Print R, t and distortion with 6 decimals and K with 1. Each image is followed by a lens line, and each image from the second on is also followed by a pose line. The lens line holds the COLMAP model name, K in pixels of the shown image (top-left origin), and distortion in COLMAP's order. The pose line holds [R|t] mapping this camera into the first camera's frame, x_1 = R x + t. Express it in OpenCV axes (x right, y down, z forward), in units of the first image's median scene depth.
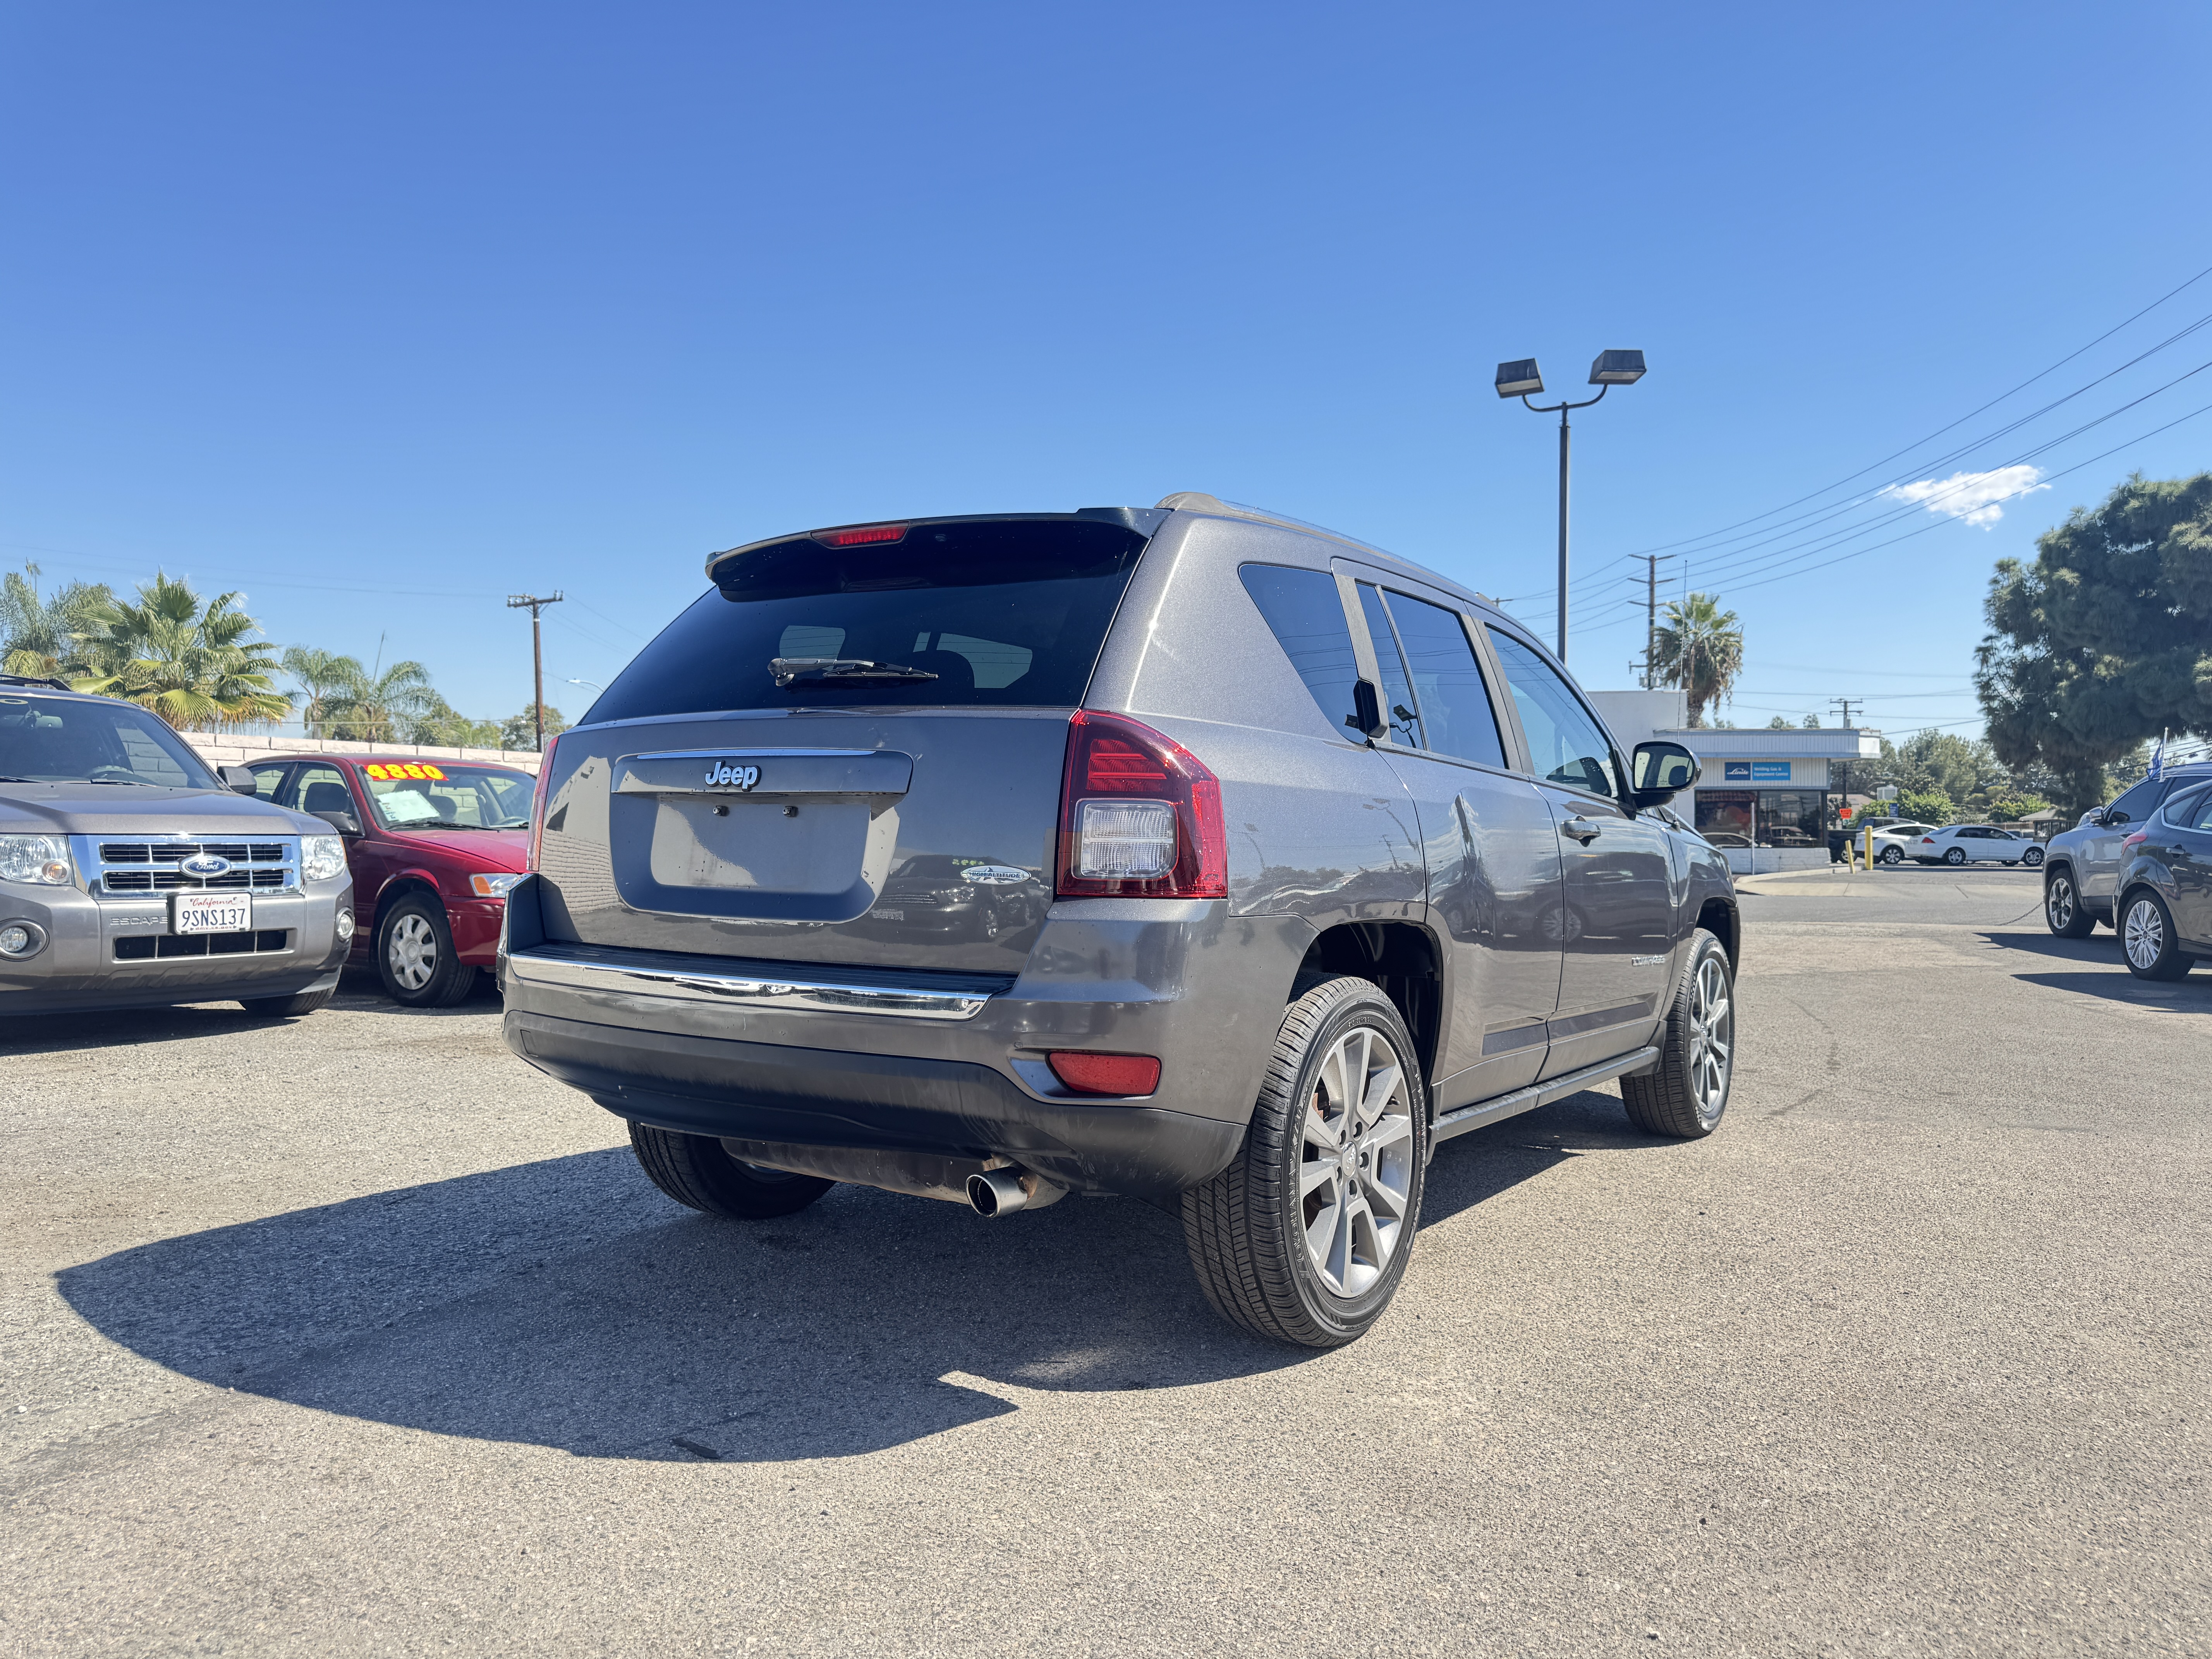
lens RADIAL K [[1572.5, 0, 1105.2], [0, 1572.5, 835.8], [0, 0, 1]] dist [0.032473, -0.042021]
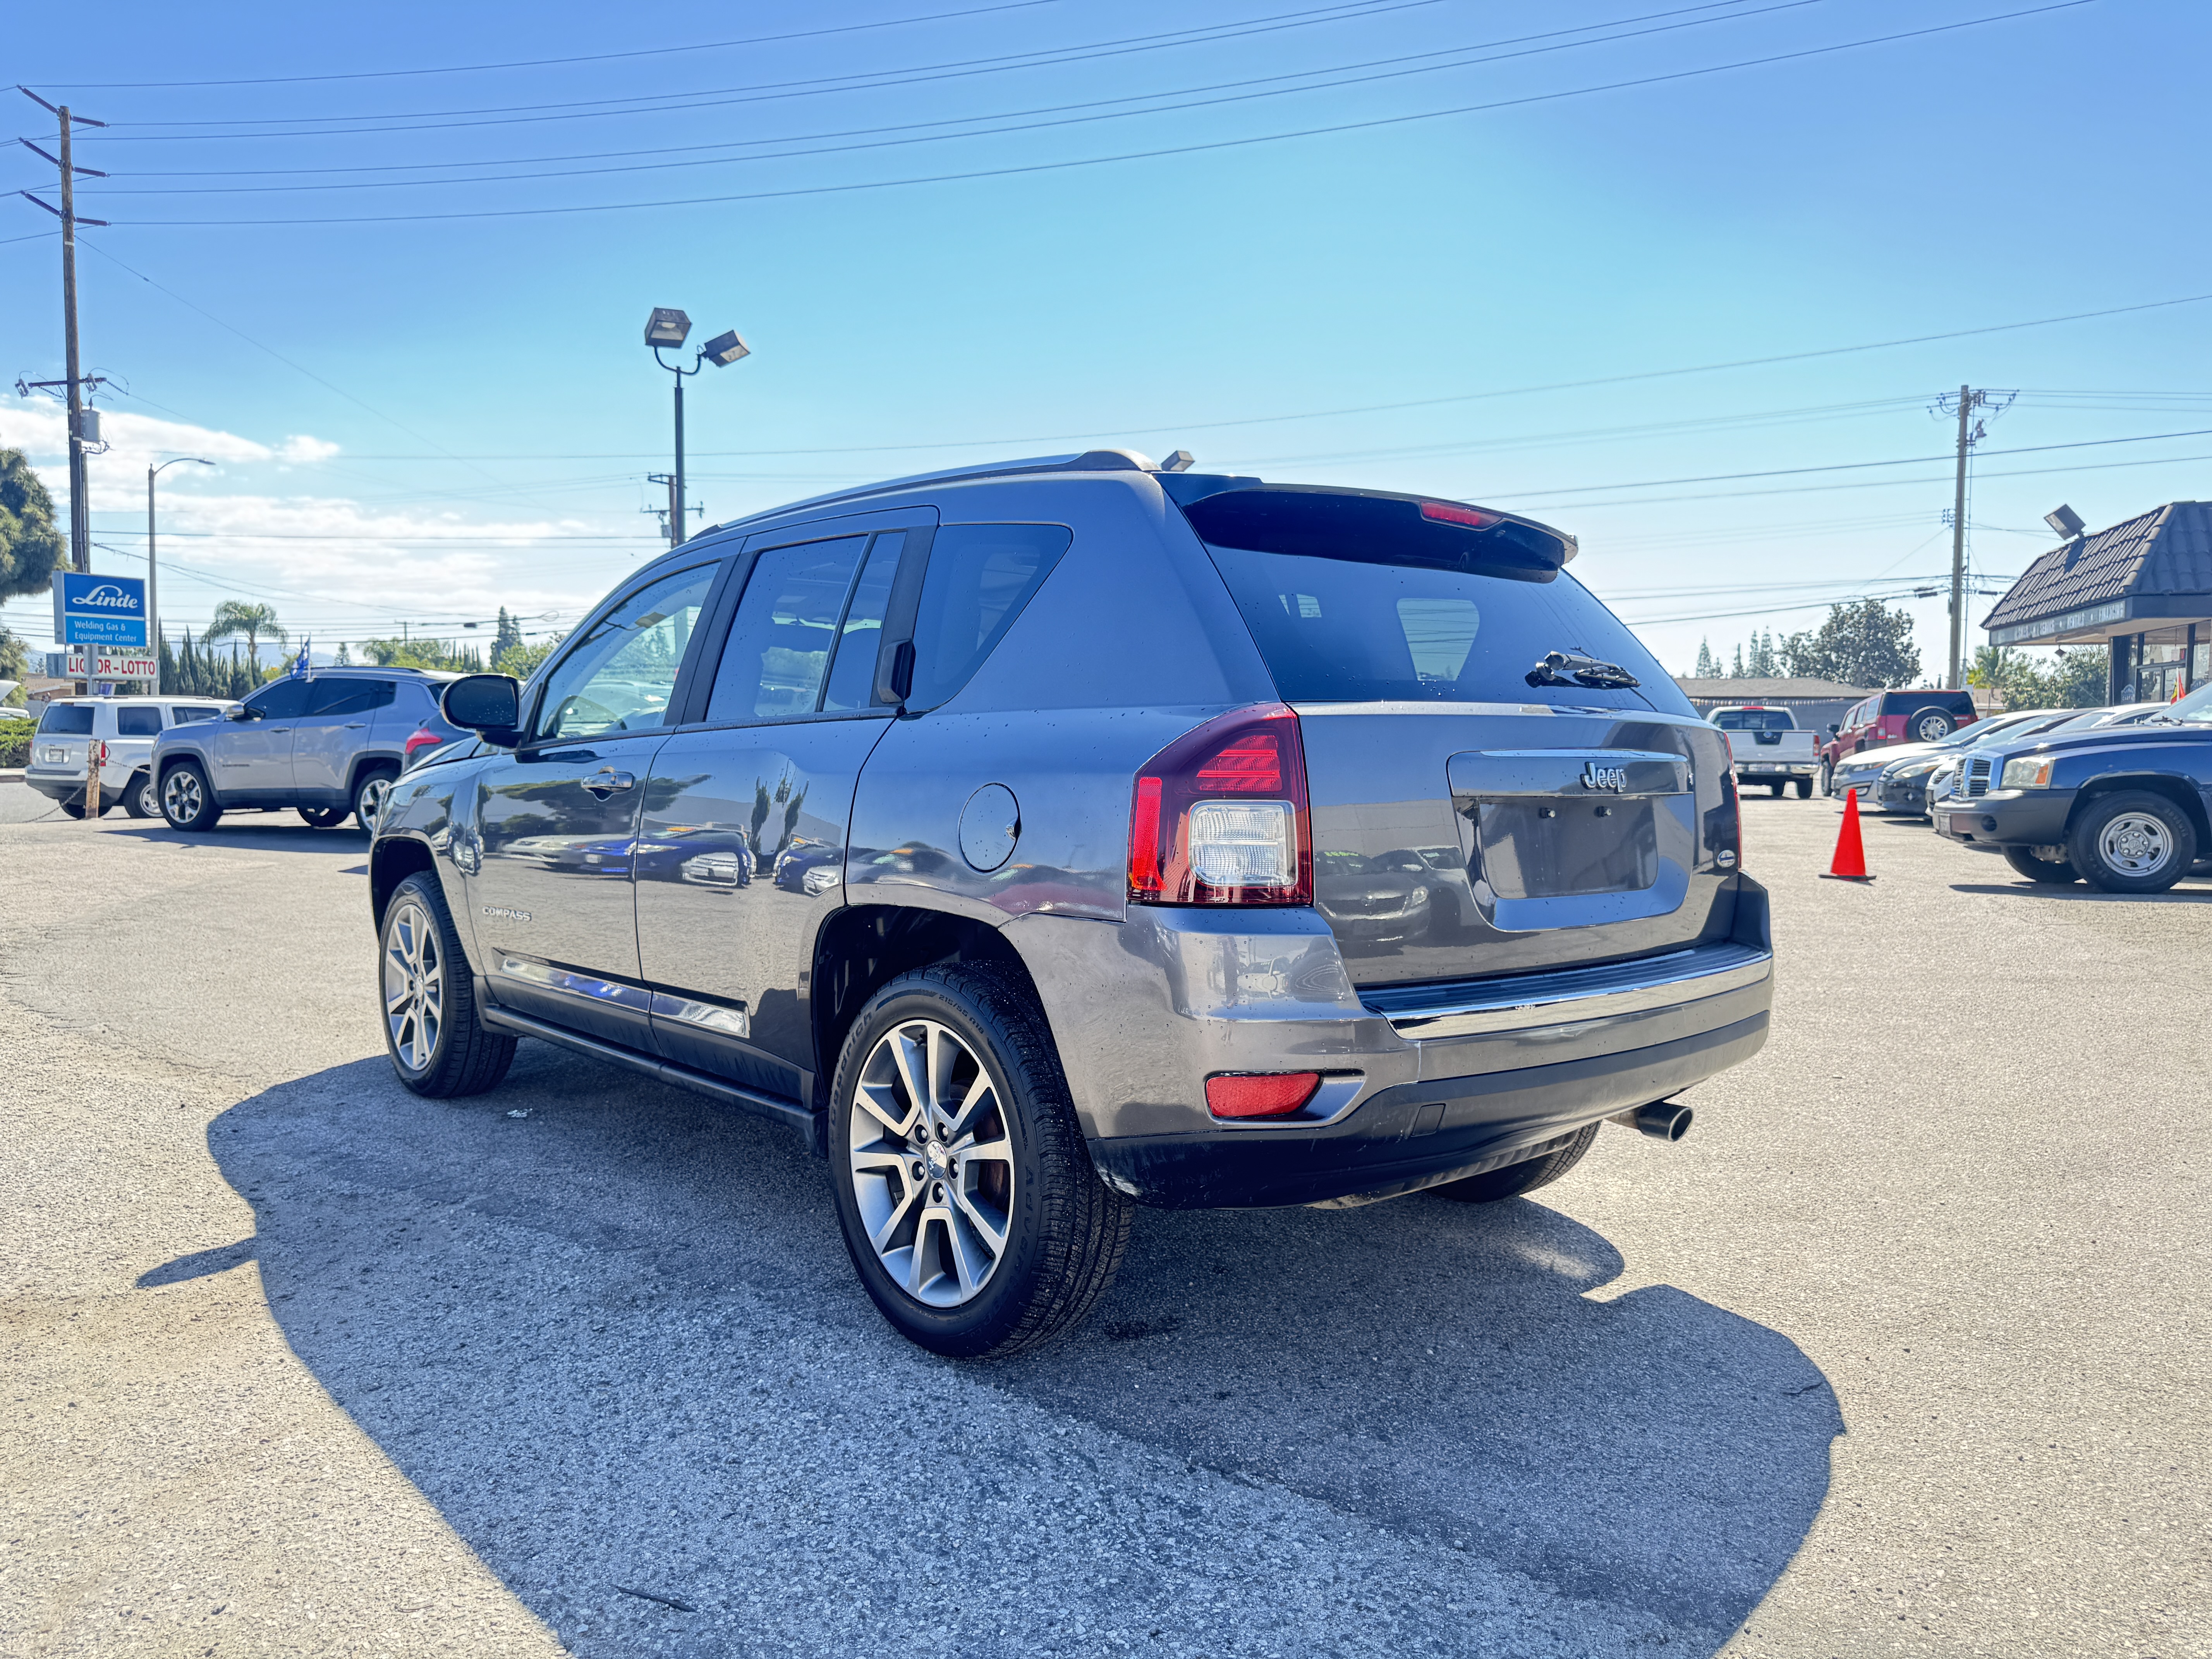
lens RADIAL K [[1572.5, 0, 1108.2], [0, 1572.5, 841.7], [0, 0, 1]] dist [0.032473, -0.042021]
pose [[0.229319, -0.069292, 0.970882, -1.069763], [-0.014218, 0.997118, 0.074523, -0.057042], [-0.973247, -0.030893, 0.227673, 0.920378]]
